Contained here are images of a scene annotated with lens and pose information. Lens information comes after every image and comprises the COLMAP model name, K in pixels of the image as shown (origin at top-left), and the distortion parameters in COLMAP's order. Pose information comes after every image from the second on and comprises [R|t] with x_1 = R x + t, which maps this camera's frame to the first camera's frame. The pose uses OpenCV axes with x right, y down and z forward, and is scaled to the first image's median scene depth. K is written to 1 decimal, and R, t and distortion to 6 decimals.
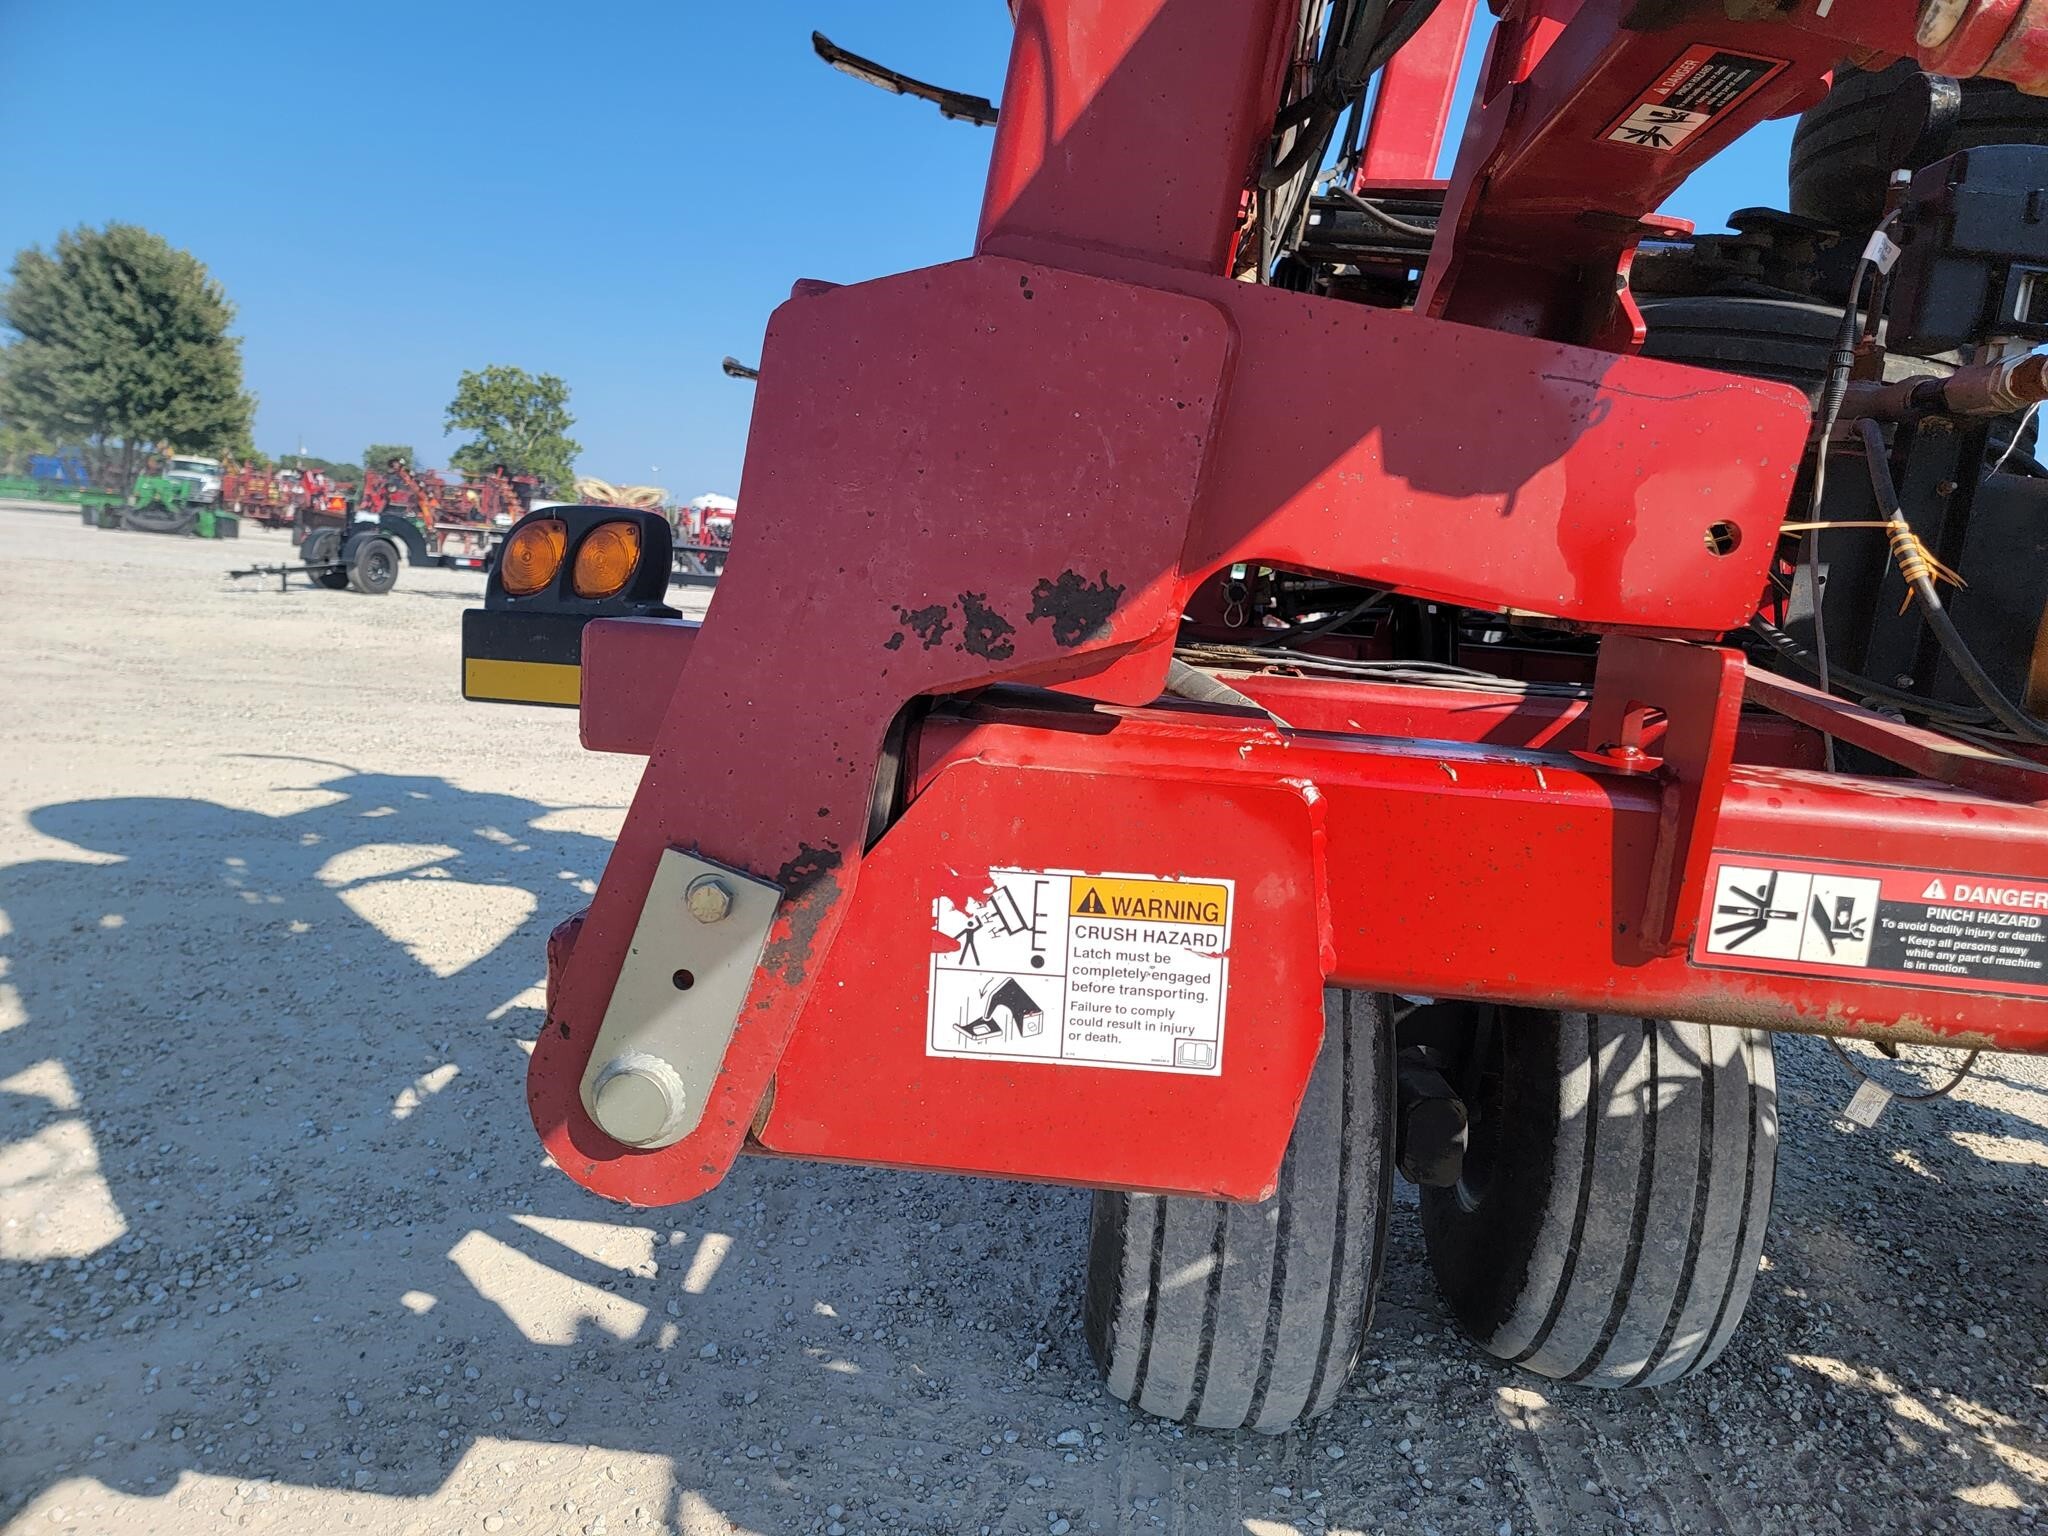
lens RADIAL K [[1419.1, 0, 1041.2], [0, 1419.1, 776.4], [0, 0, 1]] dist [0.064757, -0.047487]
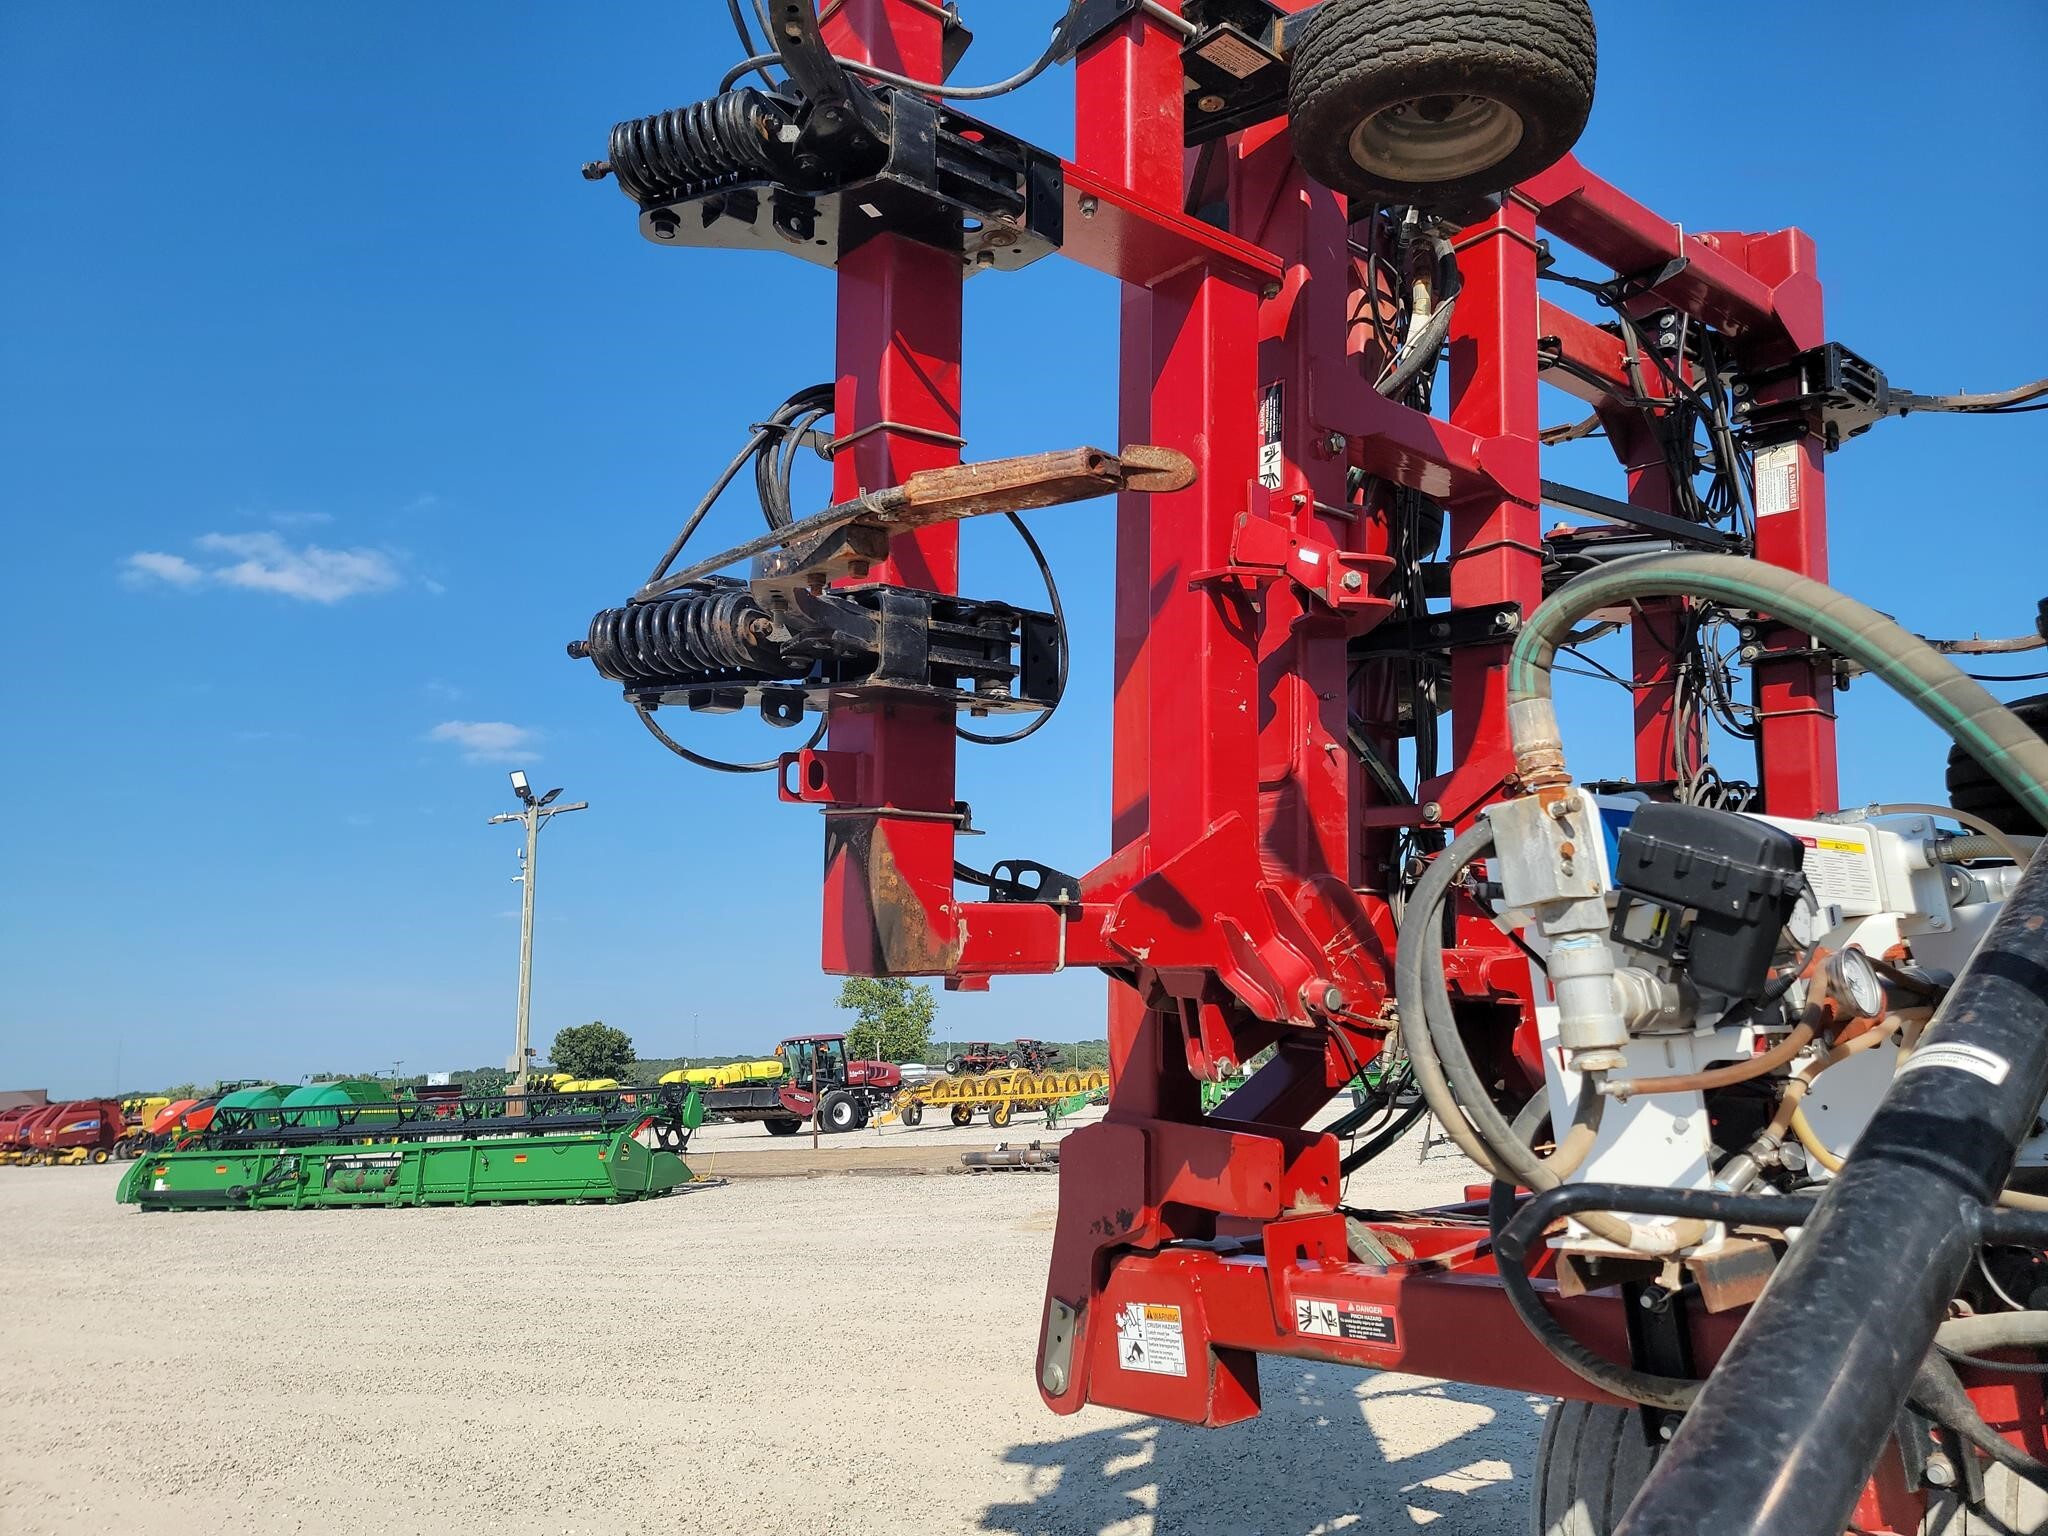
lens RADIAL K [[1419.1, 0, 1015.0], [0, 1419.1, 790.5], [0, 0, 1]] dist [0.064757, -0.047487]
pose [[0.672752, -0.257561, -0.693589, 1.198381], [-0.005193, 0.935784, -0.352536, 0.061754], [0.739849, 0.240771, 0.628214, -0.772365]]
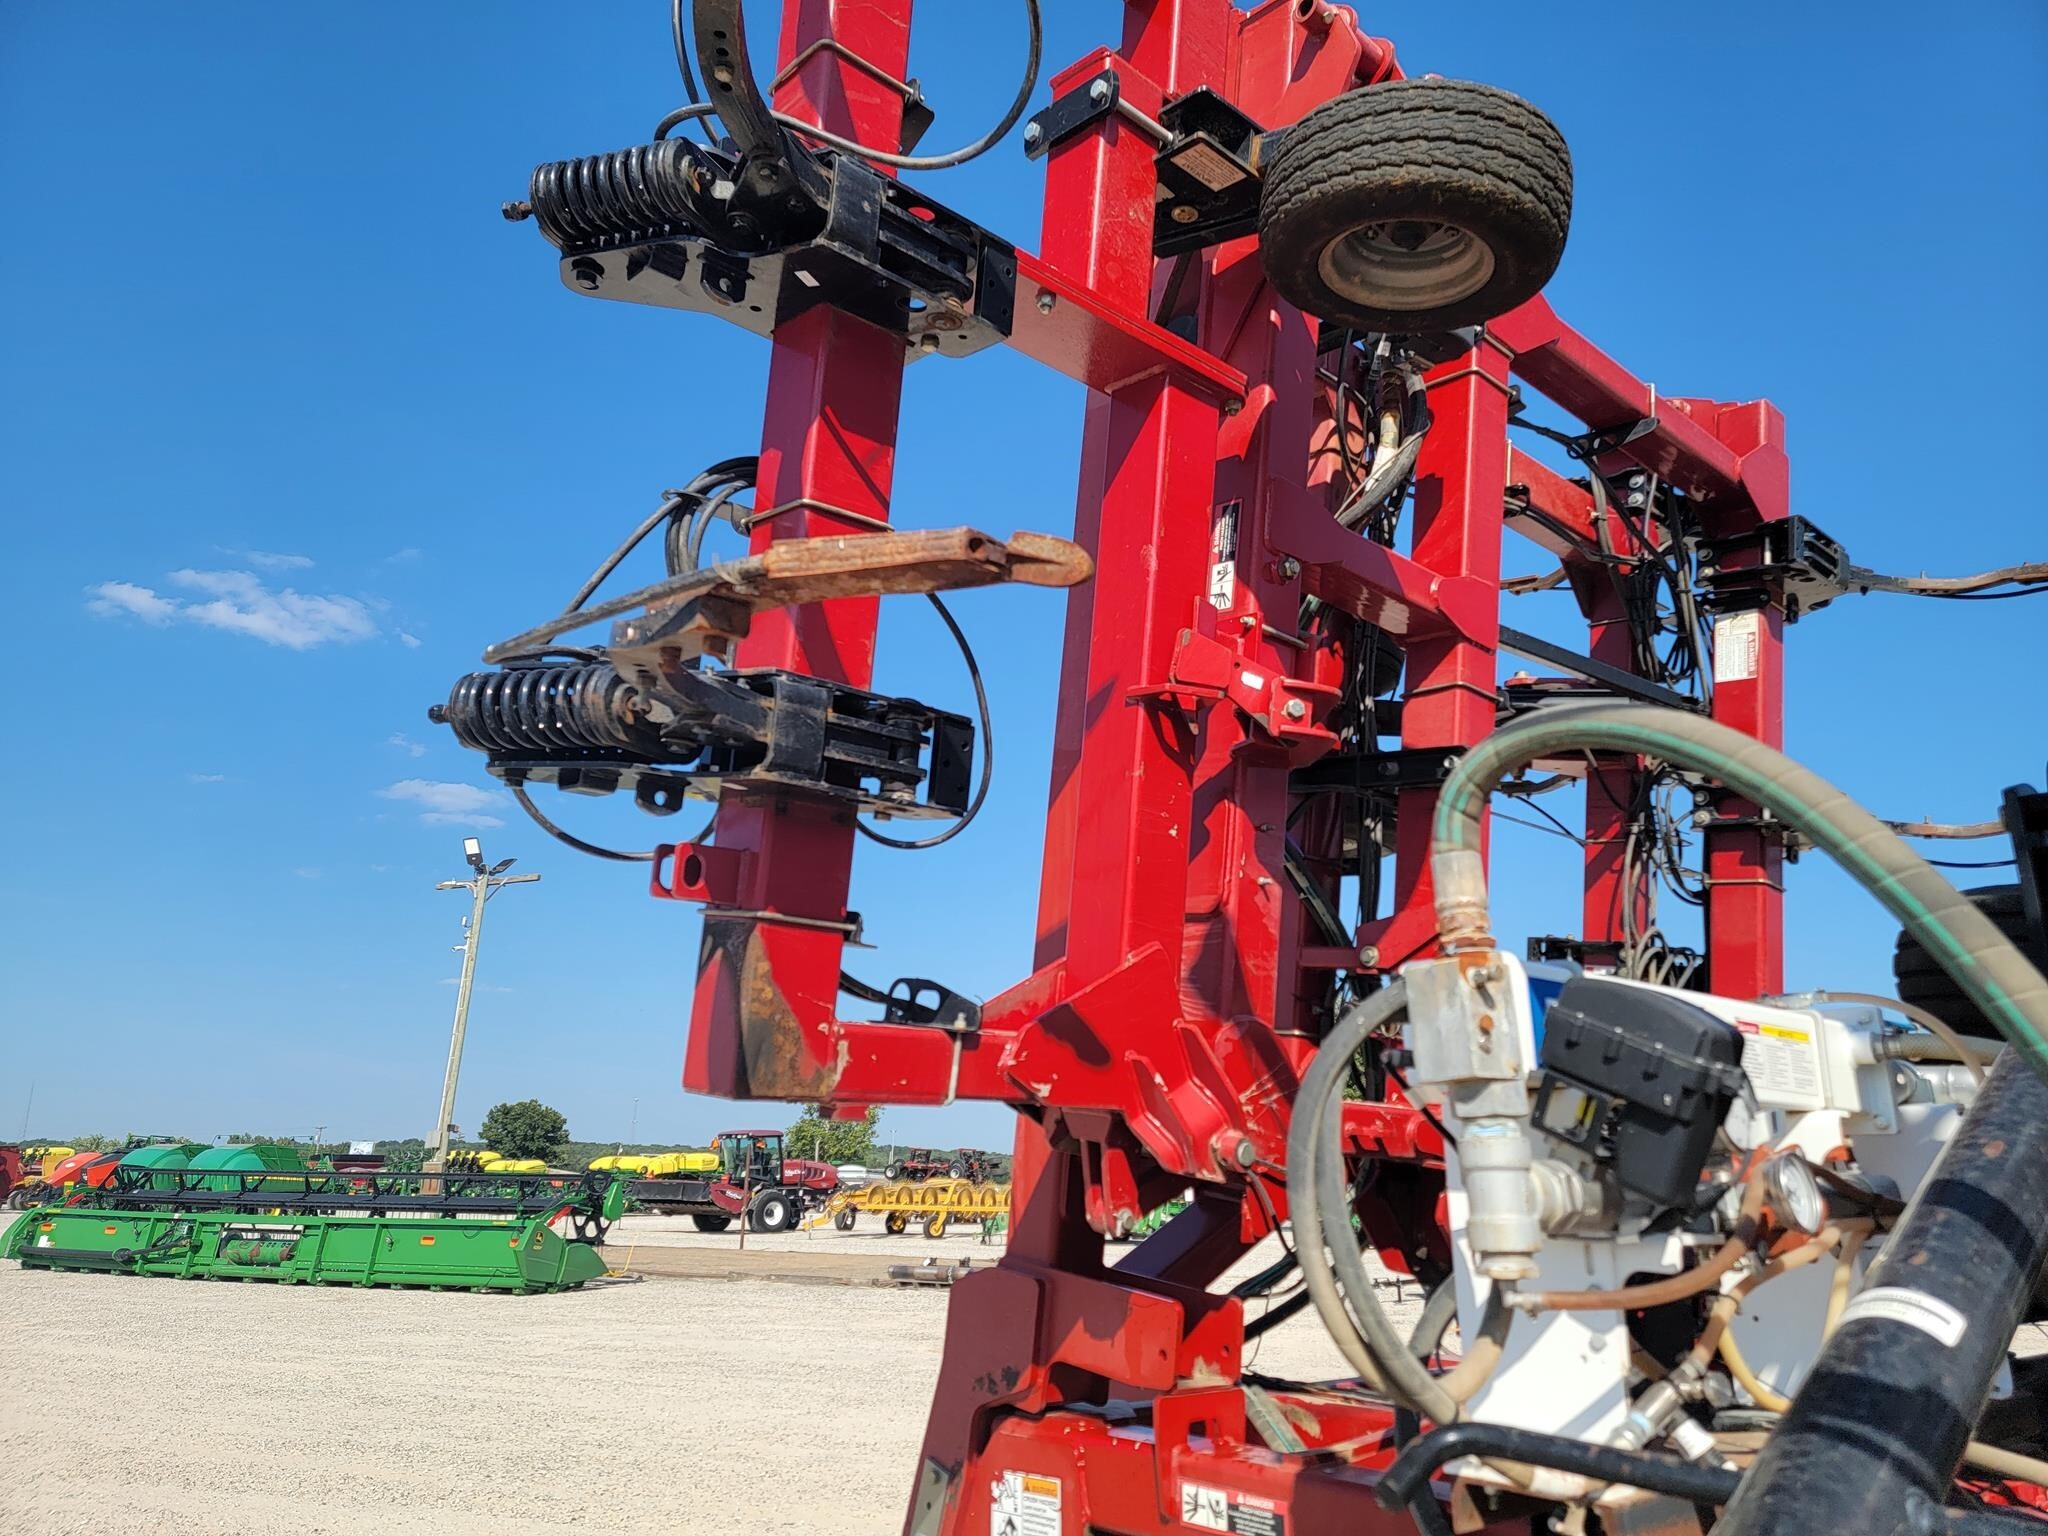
lens RADIAL K [[1419.1, 0, 1033.8], [0, 1419.1, 806.5], [0, 0, 1]] dist [0.064757, -0.047487]
pose [[0.716825, -0.246229, -0.652330, 1.172212], [-0.063006, 0.908868, -0.412298, 0.017516], [0.694401, 0.336646, 0.635985, -0.677048]]
